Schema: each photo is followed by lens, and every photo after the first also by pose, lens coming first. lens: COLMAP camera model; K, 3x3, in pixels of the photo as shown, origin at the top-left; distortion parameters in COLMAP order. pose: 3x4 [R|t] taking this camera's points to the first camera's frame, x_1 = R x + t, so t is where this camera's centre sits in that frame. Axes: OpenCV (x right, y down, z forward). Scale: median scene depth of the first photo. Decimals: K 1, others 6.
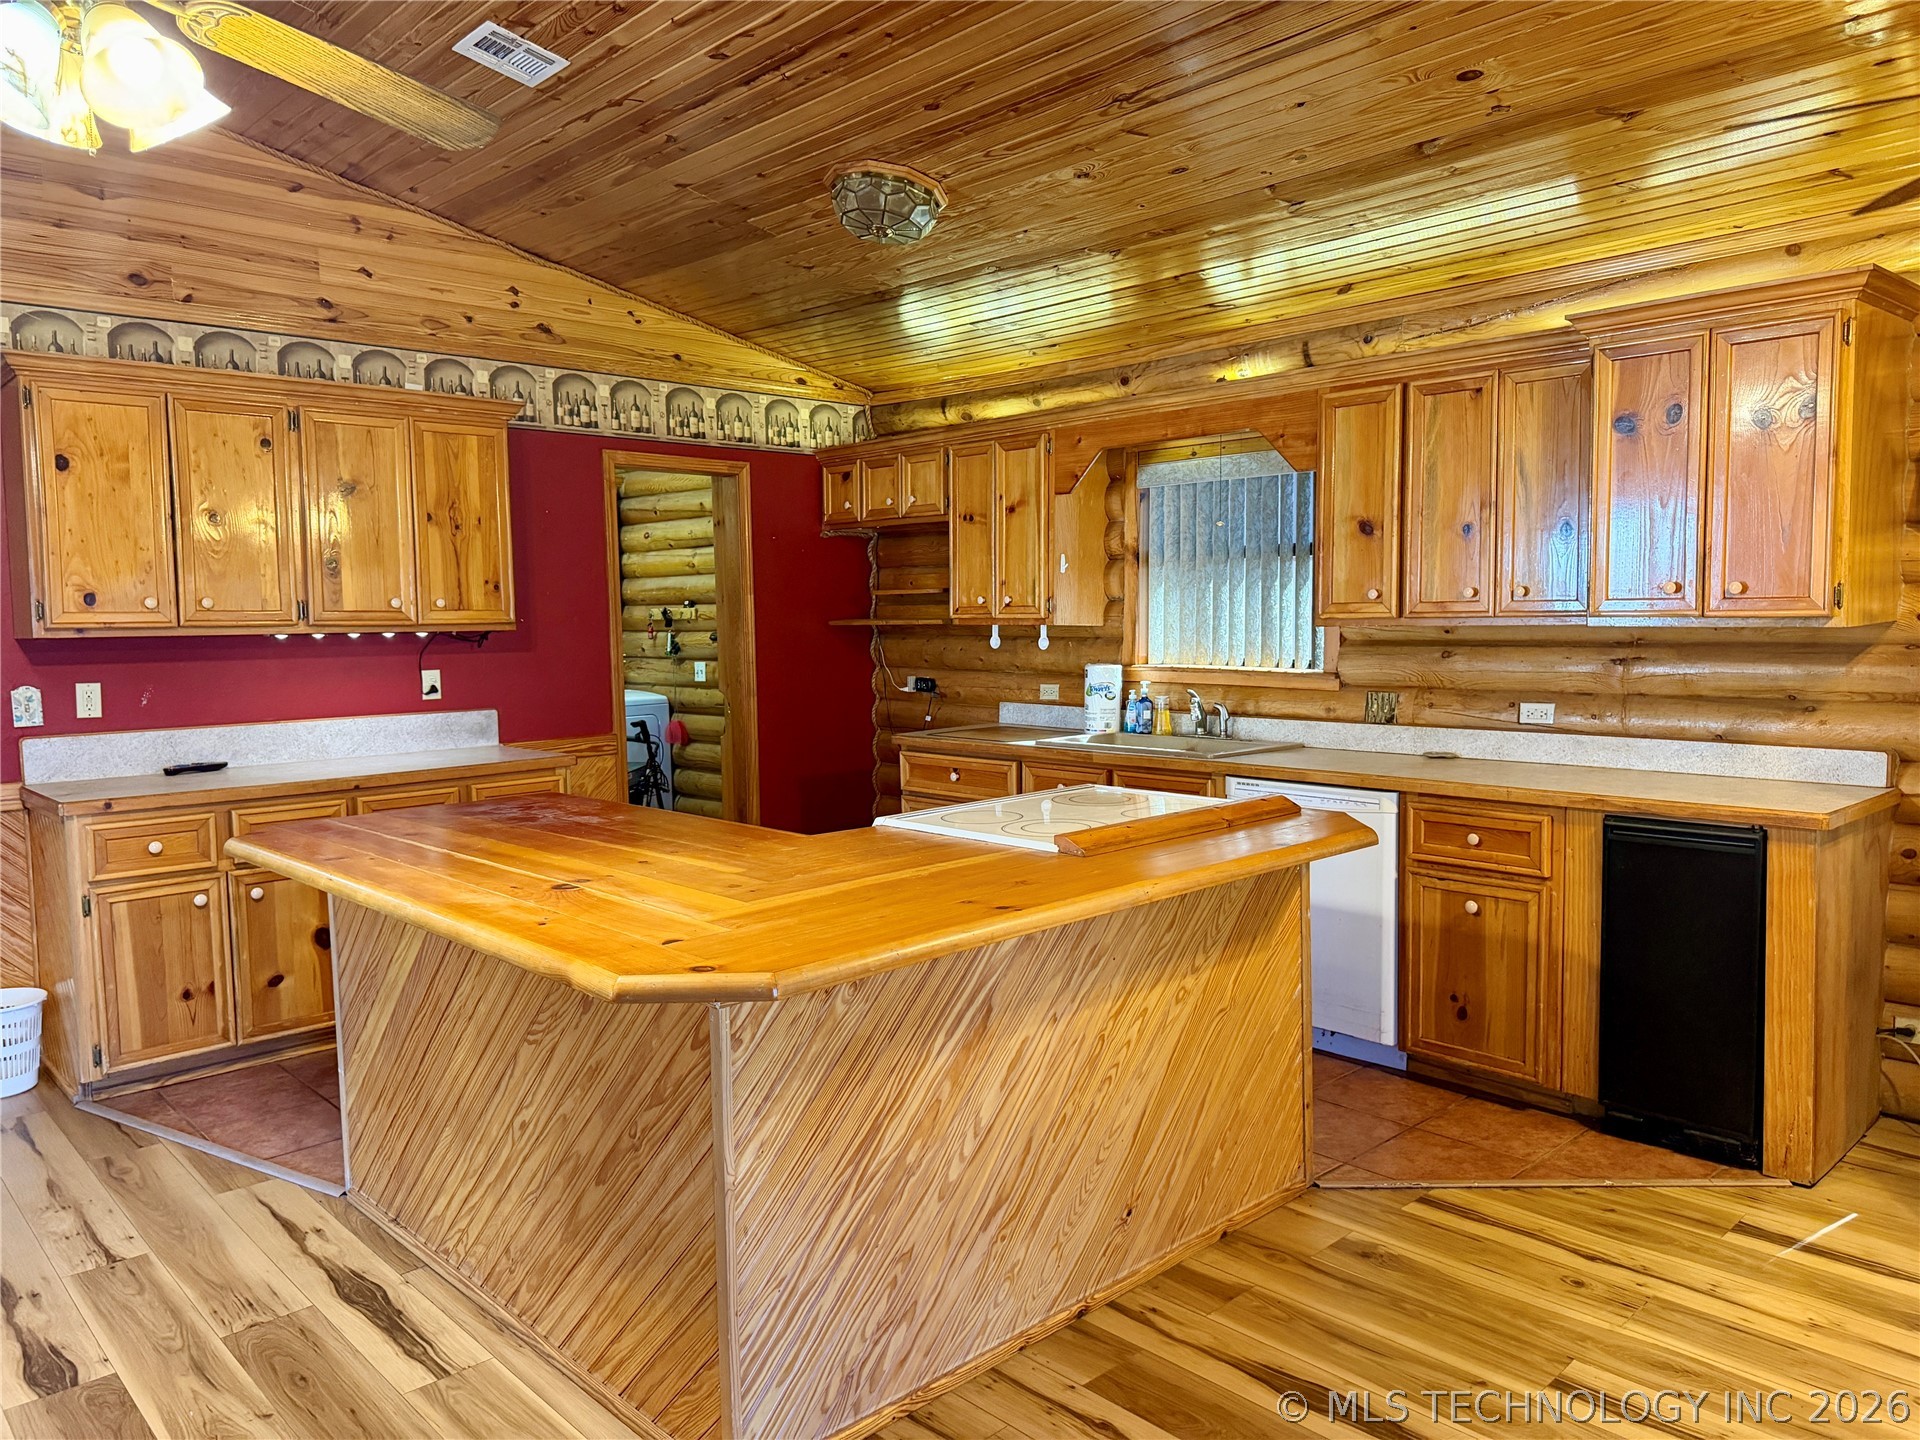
lens RADIAL K [[1339.1, 0, 960.0], [0, 1339.1, 720.0], [0, 0, 1]] dist [0.089866, -0.137945]
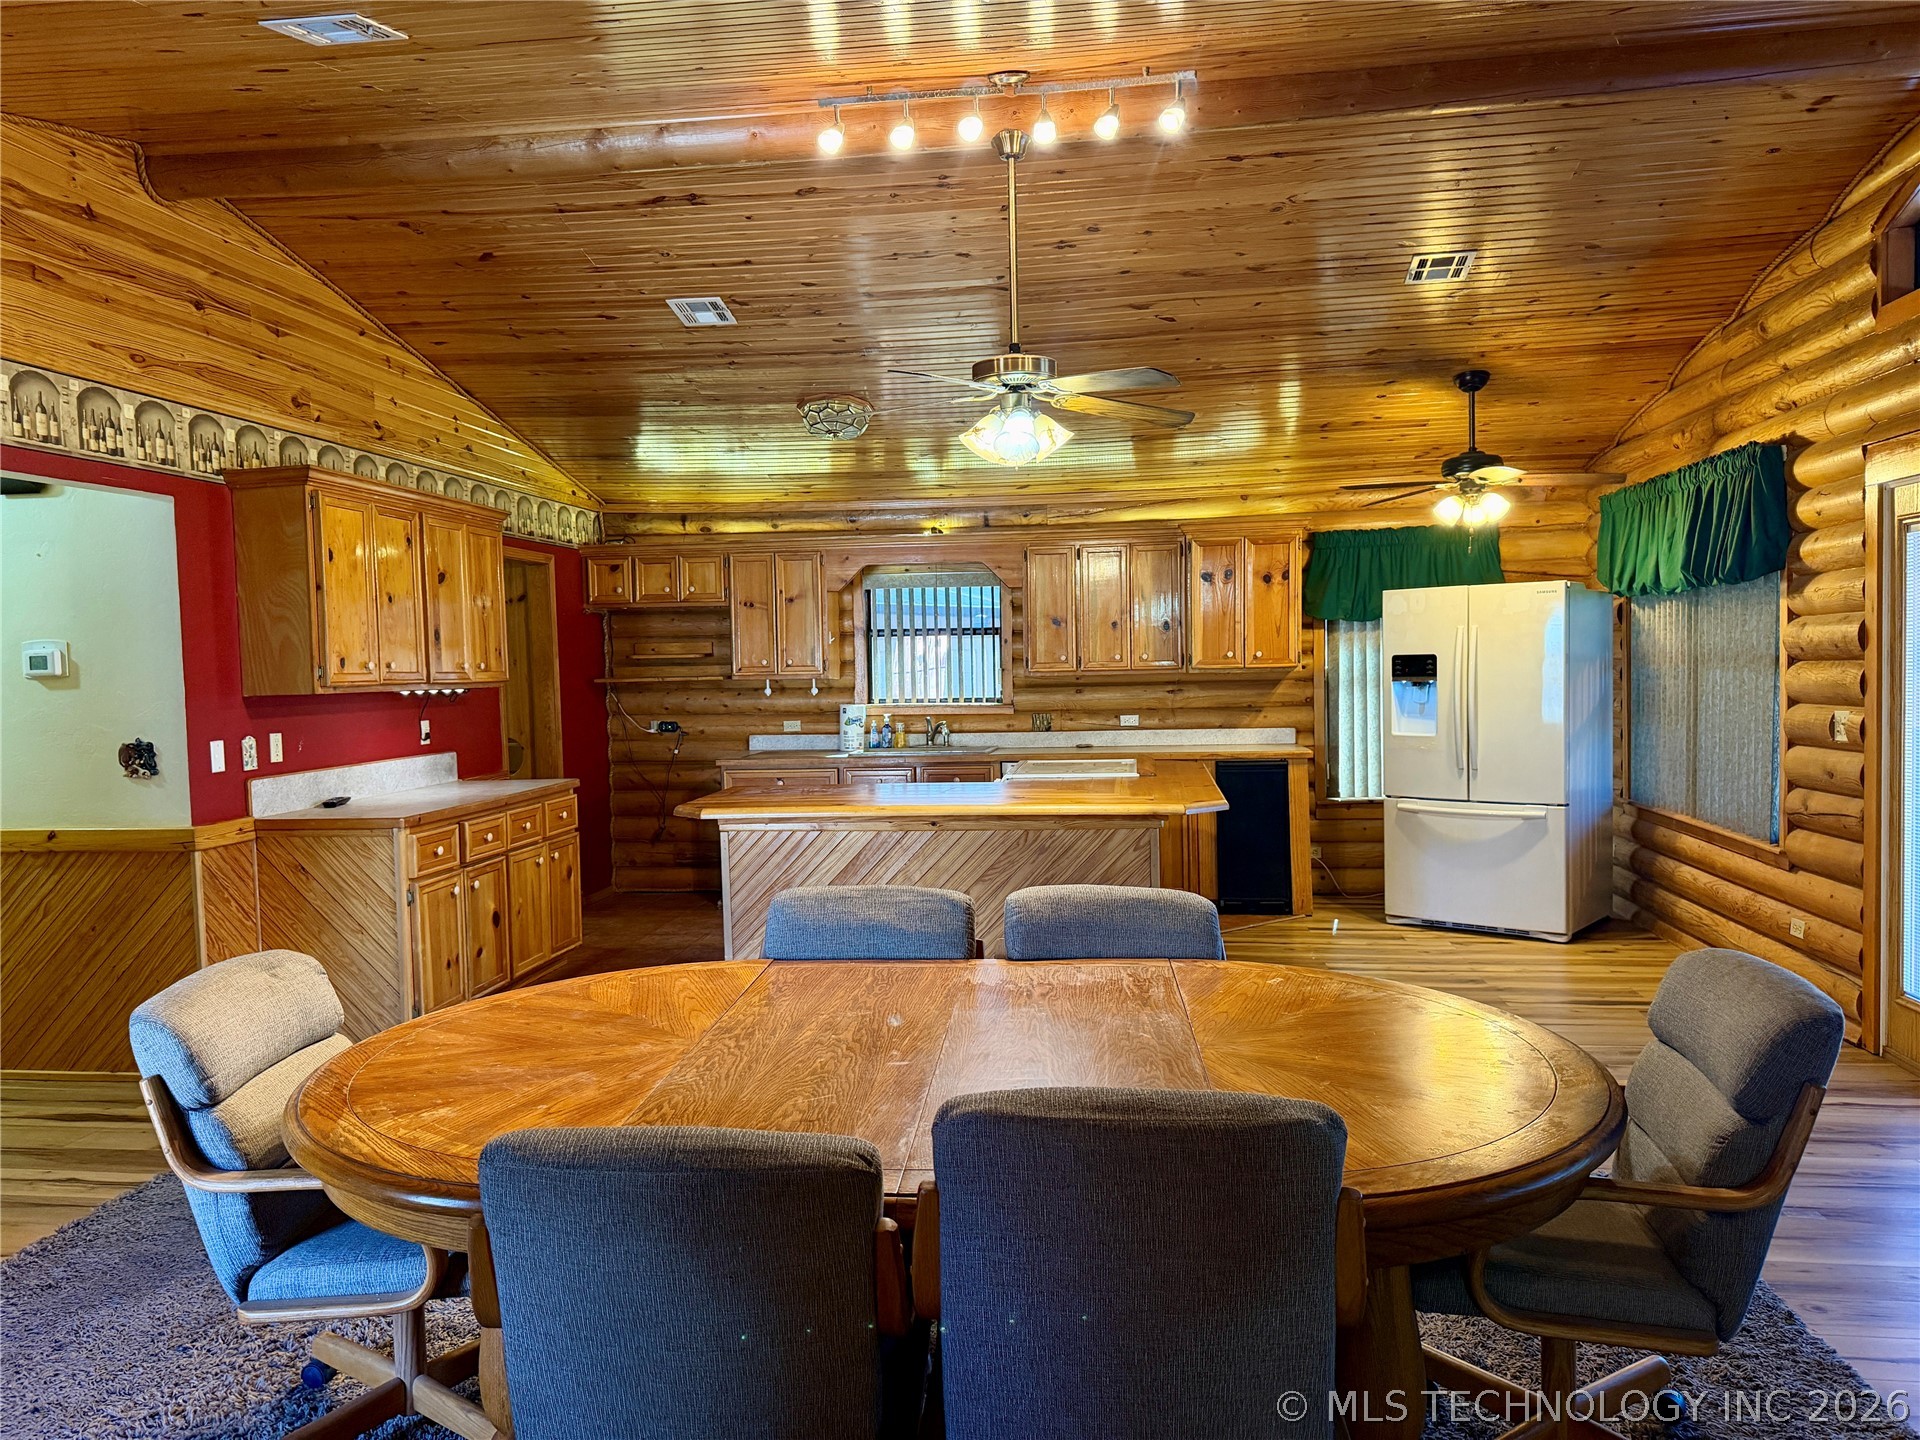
lens RADIAL K [[1352.7, 0, 962.9], [0, 1352.7, 726.2], [0, 0, 1]] dist [0.082921, -0.110220]
pose [[0.776909, -0.033579, 0.628717, -0.798284], [0.061649, 0.997836, -0.022886, 0.027018], [-0.626588, 0.056540, 0.777297, -0.275925]]
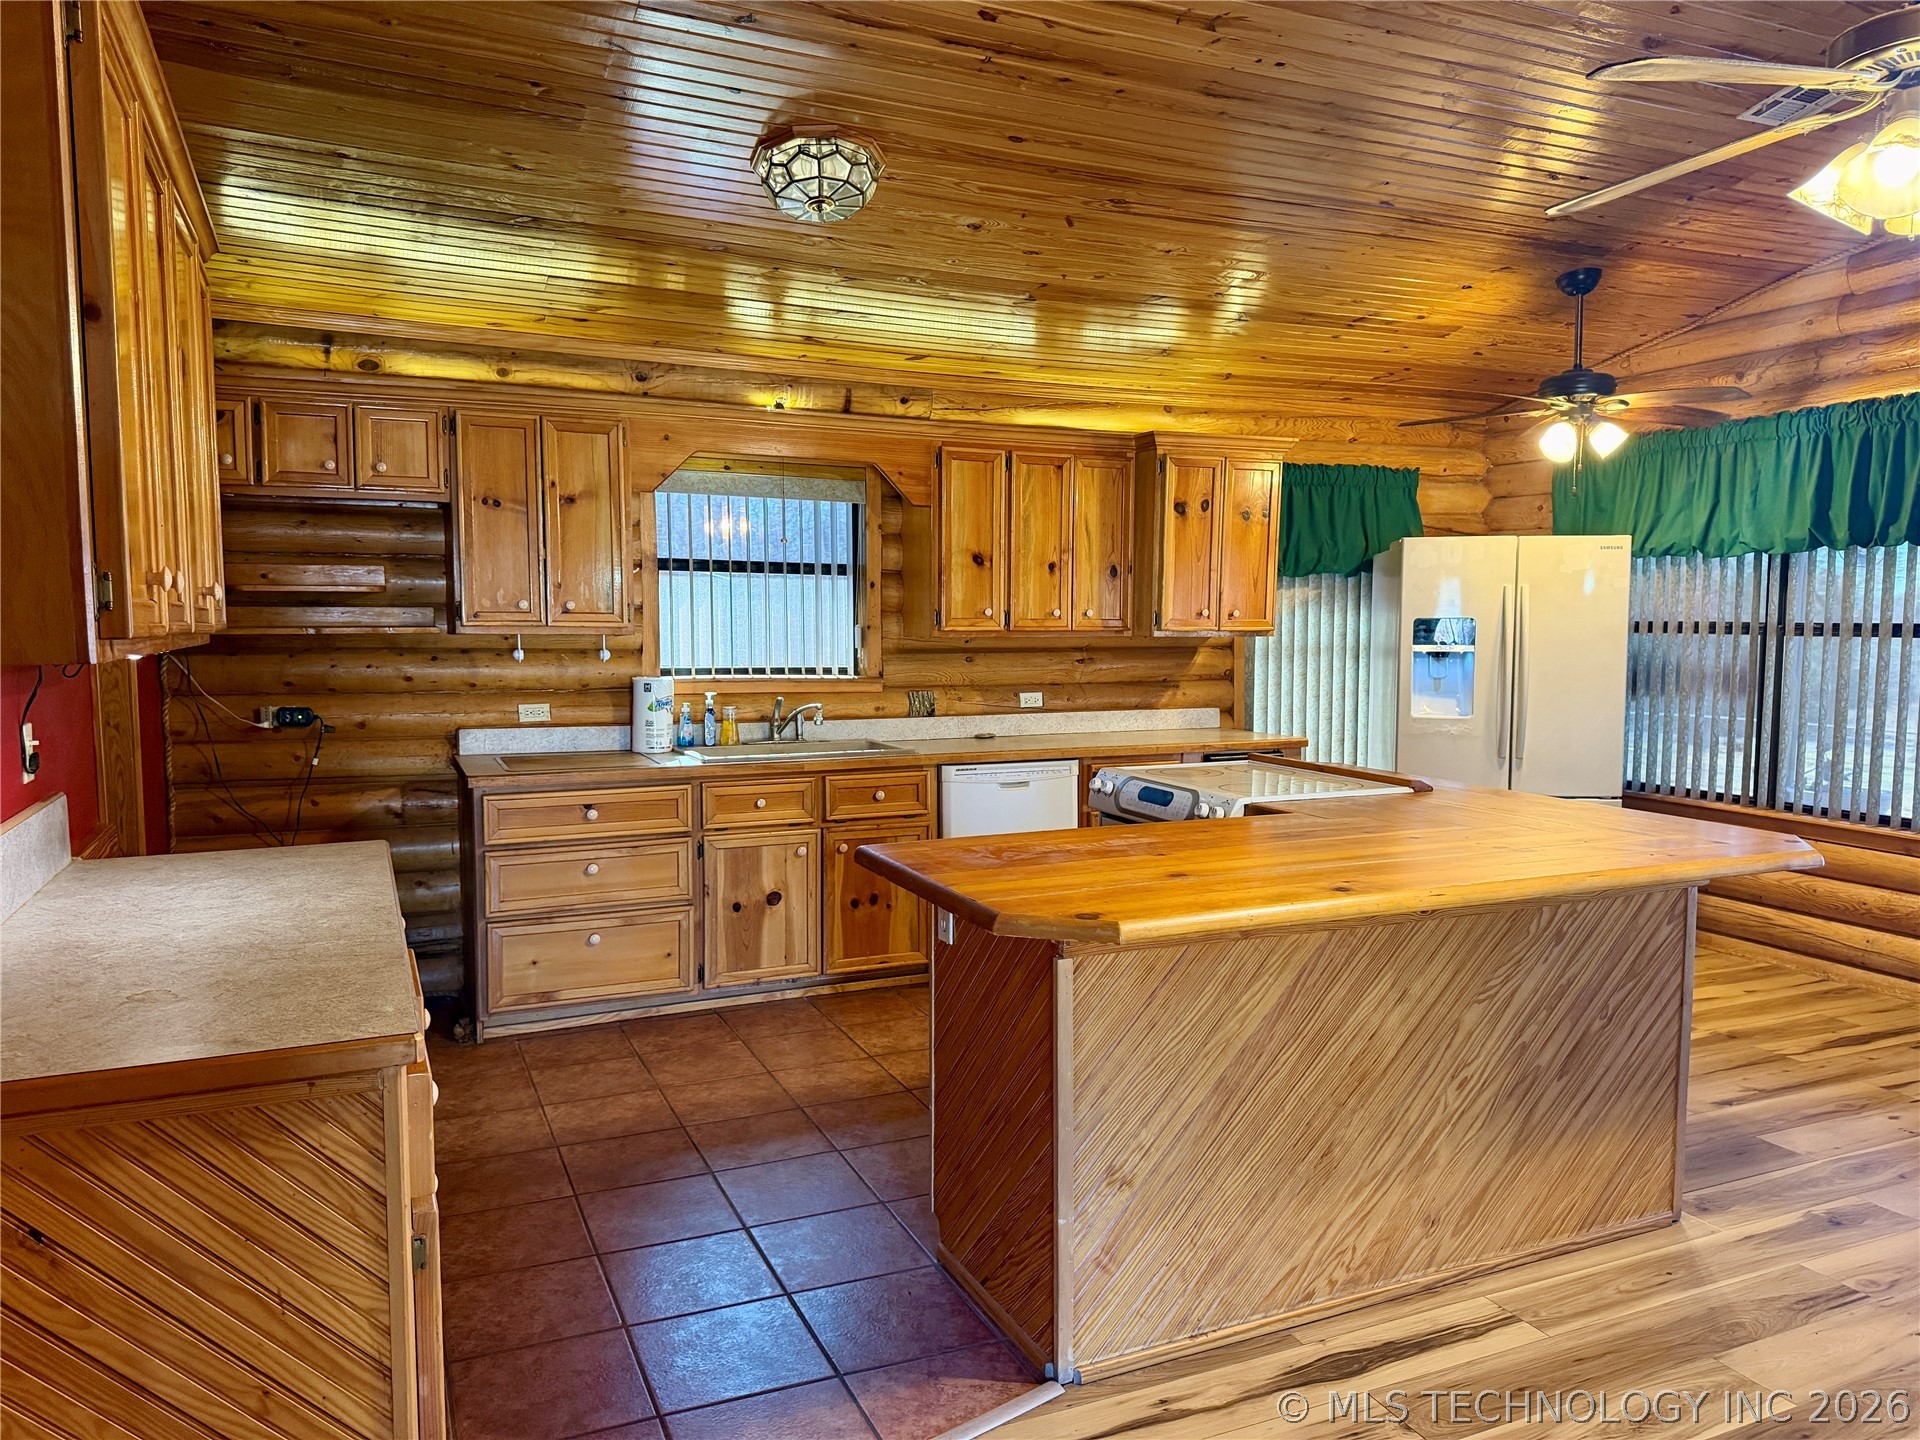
lens RADIAL K [[1336.6, 0, 980.2], [0, 1336.6, 725.9], [0, 0, 1]] dist [0.175623, -0.350175]
pose [[0.321547, -0.062368, 0.944837, -0.756099], [0.068604, 0.996741, 0.042447, -0.033900], [-0.944405, 0.051171, 0.324778, 0.506565]]
